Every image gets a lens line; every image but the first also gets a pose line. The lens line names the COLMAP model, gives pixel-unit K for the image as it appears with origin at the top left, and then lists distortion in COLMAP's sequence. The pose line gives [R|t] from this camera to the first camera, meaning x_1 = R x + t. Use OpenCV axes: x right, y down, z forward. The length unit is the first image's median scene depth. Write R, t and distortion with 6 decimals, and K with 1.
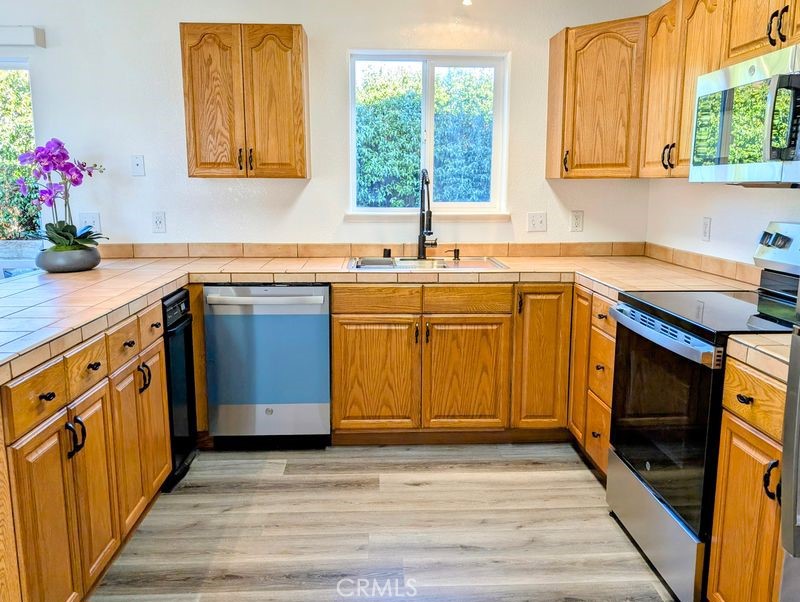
lens RADIAL K [[666.9, 0, 401.9], [0, 666.9, 301.3], [0, 0, 1]] dist [0.011538, 0.000820]
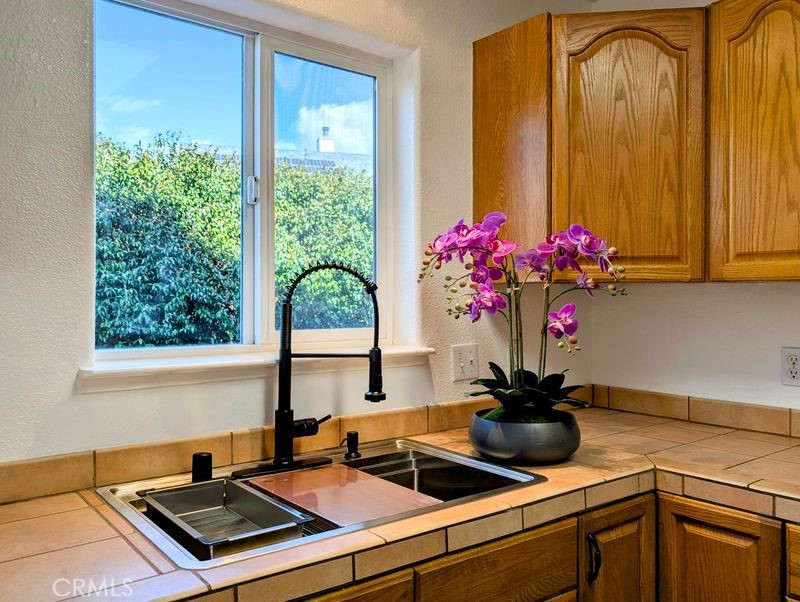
lens RADIAL K [[666.9, 0, 401.8], [0, 666.9, 301.0], [0, 0, 1]] dist [0.011538, 0.000820]
pose [[0.816323, -0.005982, 0.577564, -0.176202], [0.103442, 0.985294, -0.135998, -0.117096], [-0.568257, 0.170763, 0.804937, 0.685859]]
